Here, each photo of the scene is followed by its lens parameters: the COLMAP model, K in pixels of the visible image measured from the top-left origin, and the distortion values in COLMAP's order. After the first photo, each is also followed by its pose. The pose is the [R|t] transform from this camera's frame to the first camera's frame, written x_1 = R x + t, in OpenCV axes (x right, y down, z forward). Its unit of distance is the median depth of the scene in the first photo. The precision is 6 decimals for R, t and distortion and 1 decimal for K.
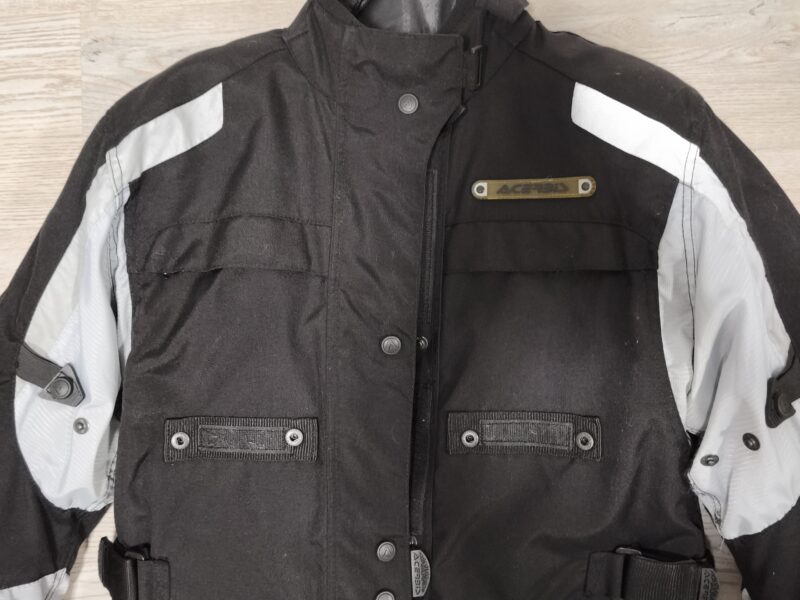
lens RADIAL K [[534.2, 0, 422.1], [0, 534.2, 286.9], [0, 0, 1]] dist [0.017000, -0.008241]
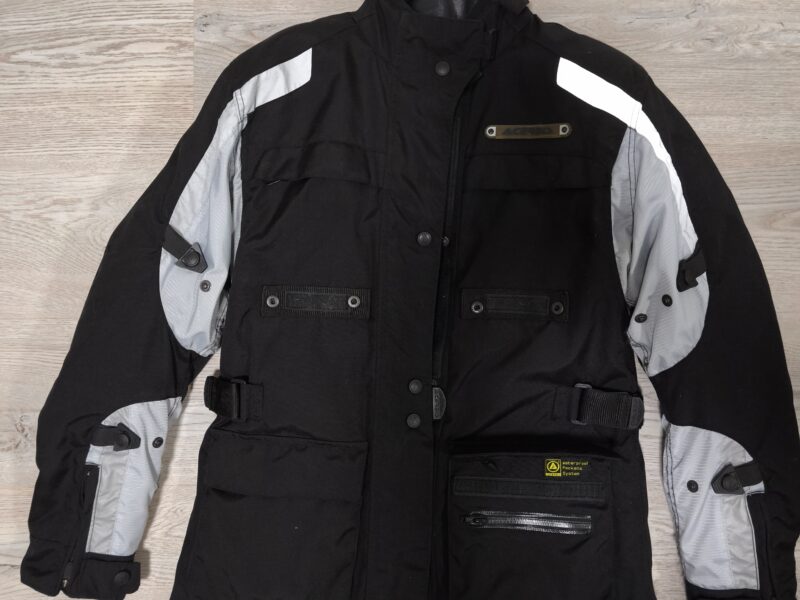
lens RADIAL K [[534.2, 0, 413.9], [0, 534.2, 299.5], [0, 0, 1]] dist [0.017000, -0.008241]
pose [[0.999095, 0.033895, 0.025703, -0.117798], [-0.034106, 0.999388, 0.007807, 0.260962], [-0.025422, -0.008677, 0.999639, -0.422578]]
